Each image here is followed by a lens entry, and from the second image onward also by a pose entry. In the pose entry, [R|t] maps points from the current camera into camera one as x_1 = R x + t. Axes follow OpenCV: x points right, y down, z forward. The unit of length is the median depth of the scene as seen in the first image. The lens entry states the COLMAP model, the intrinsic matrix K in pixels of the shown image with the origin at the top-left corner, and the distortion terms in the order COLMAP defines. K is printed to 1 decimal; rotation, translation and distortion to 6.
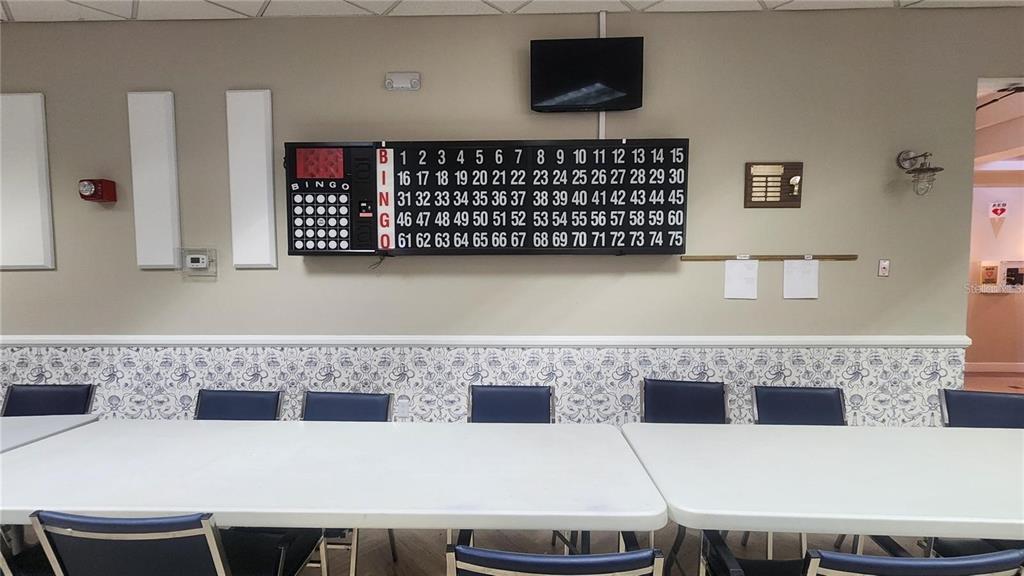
lens RADIAL K [[421.1, 0, 510.9], [0, 421.1, 291.7], [0, 0, 1]] dist [0.002208, 0.000076]
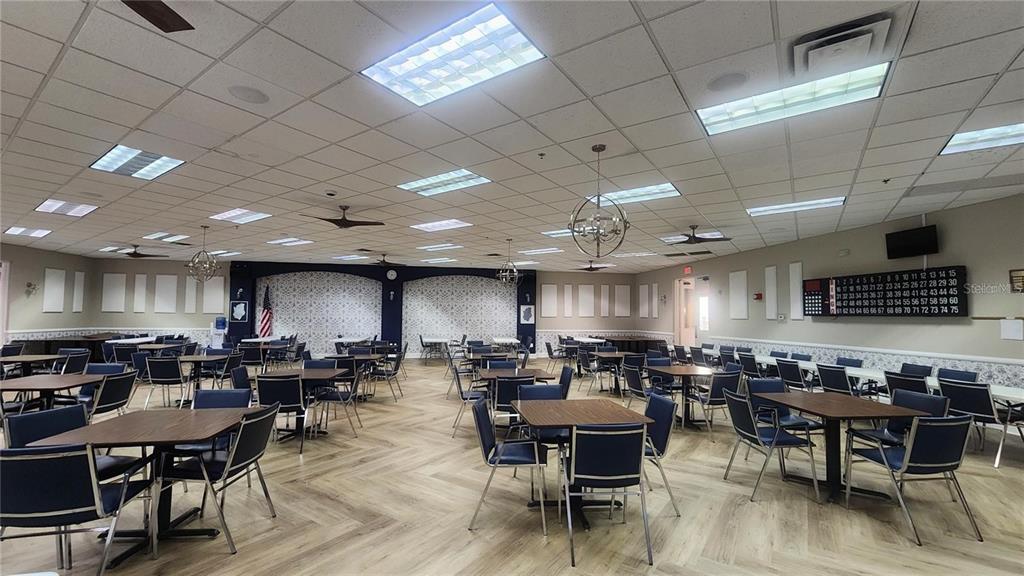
lens RADIAL K [[421.1, 0, 511.3], [0, 421.1, 292.7], [0, 0, 1]] dist [0.002208, 0.000076]
pose [[0.194764, -0.048358, -0.979657, 2.123781], [-0.059520, 0.996361, -0.061016, 0.061260], [0.979043, 0.070193, 0.191177, -1.730388]]
